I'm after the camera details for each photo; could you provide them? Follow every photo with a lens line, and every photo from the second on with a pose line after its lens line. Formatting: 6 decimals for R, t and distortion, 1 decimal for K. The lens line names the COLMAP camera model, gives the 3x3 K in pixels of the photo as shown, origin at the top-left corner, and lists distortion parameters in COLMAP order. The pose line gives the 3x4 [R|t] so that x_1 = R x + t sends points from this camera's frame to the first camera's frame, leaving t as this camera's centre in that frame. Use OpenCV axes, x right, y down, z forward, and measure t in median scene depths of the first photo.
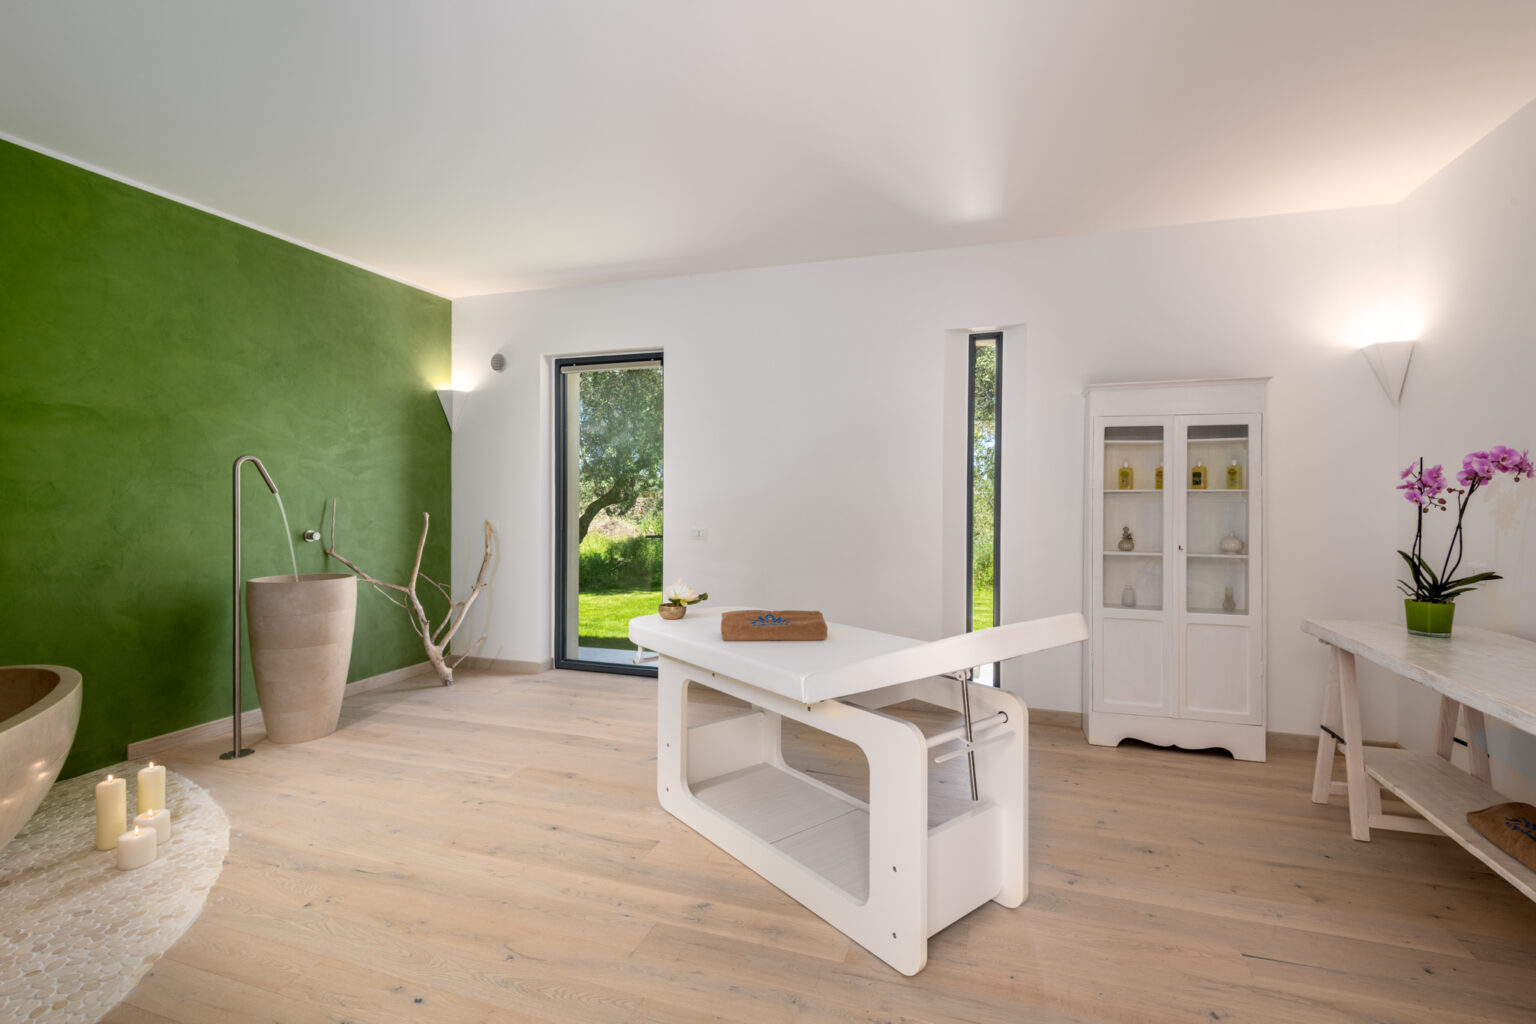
lens RADIAL K [[704.3, 0, 768.5], [0, 704.3, 506.4], [0, 0, 1]] dist [0.003693, 0.000190]
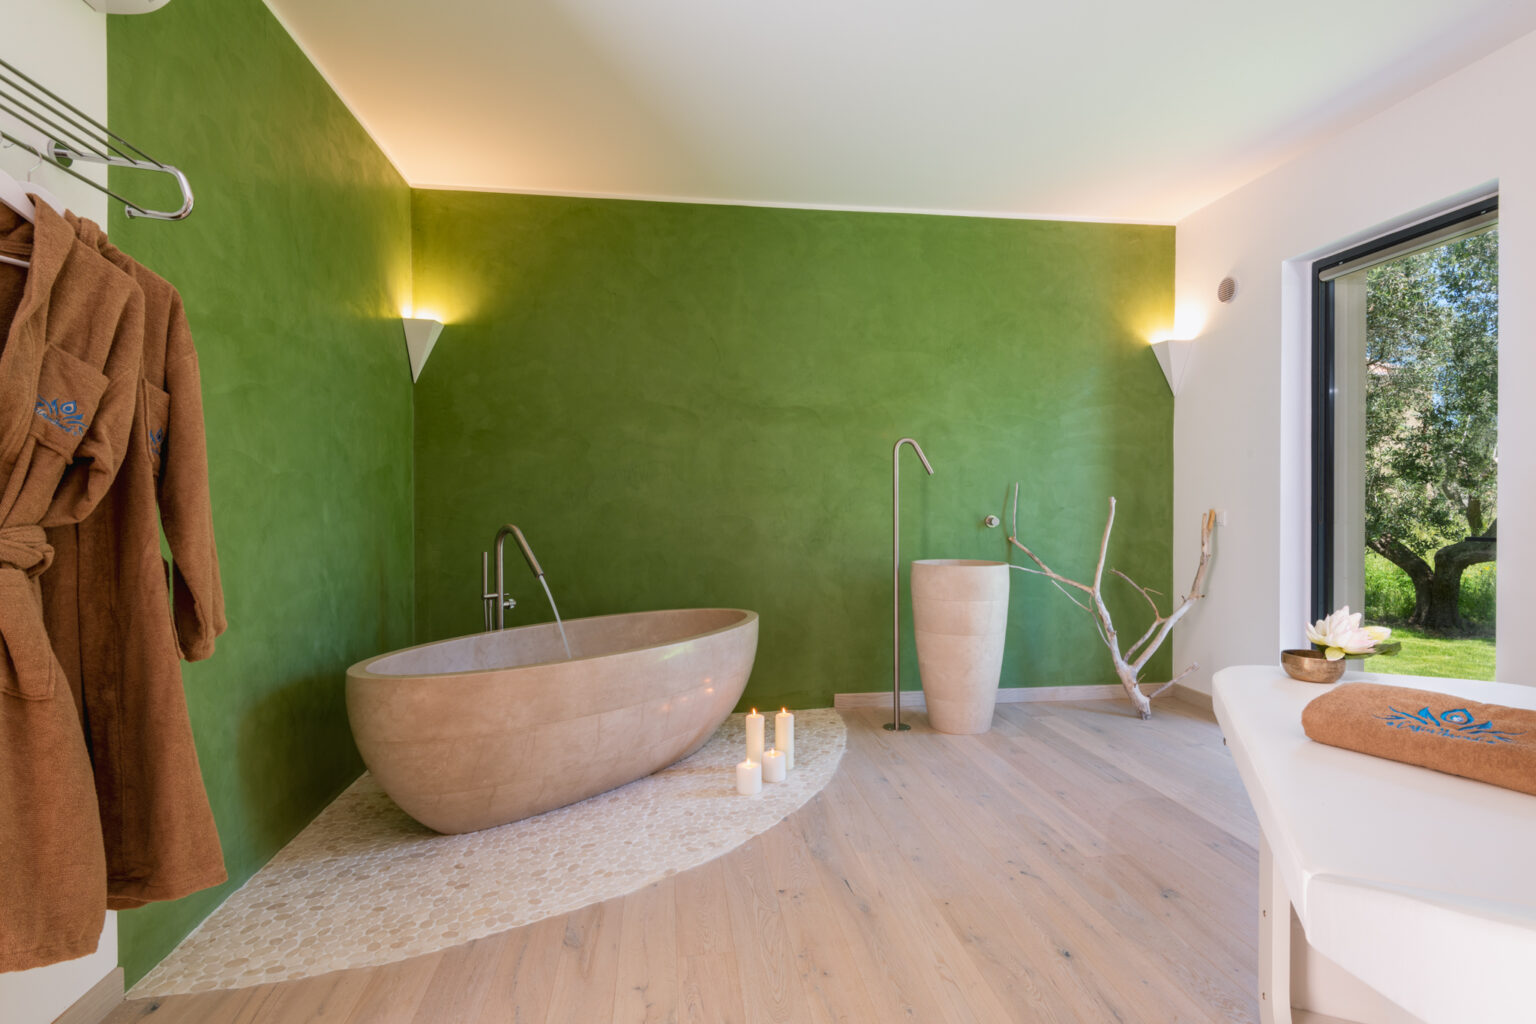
lens RADIAL K [[771.2, 0, 768.1], [0, 771.2, 510.2], [0, 0, 1]] dist [0.033491, -0.000051]
pose [[0.450326, 0.007296, -0.892834, 0.160119], [-0.005359, 0.999971, 0.005469, 0.025076], [0.892848, 0.002322, 0.450352, 0.295690]]
